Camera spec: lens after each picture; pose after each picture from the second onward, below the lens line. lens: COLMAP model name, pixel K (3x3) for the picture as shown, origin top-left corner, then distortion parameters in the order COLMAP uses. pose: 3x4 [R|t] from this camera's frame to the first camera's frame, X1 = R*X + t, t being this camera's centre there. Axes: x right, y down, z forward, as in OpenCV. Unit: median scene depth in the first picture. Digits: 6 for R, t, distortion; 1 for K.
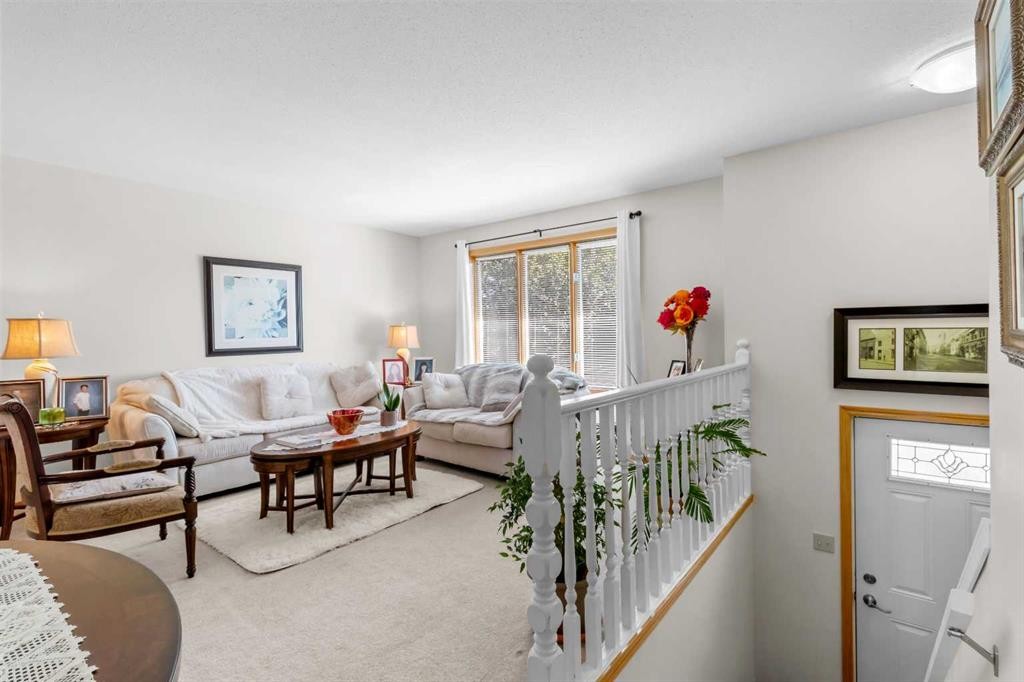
lens RADIAL K [[472.7, 0, 515.0], [0, 472.7, 342.4], [0, 0, 1]] dist [0.005480, 0.000767]
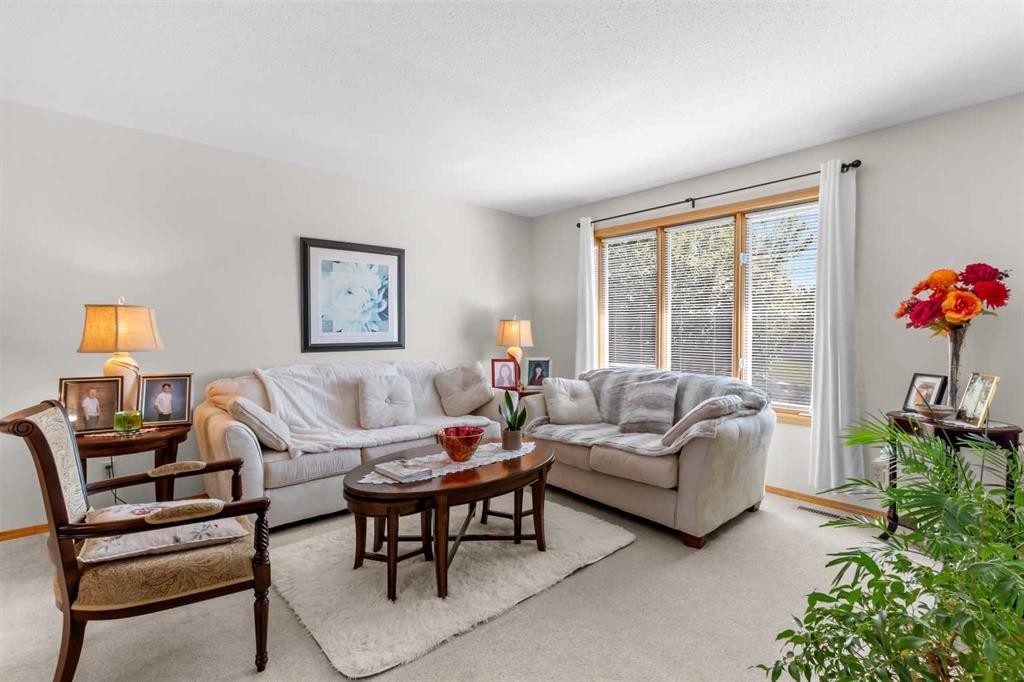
lens RADIAL K [[454.1, 0, 512.0], [0, 454.1, 341.0], [0, 0, 1]] dist [-0.000493, 0.000064]
pose [[0.984938, 0.018291, -0.171935, -0.139398], [-0.017682, 0.999831, 0.005076, -0.002167], [0.171999, -0.001959, 0.985095, 0.267392]]
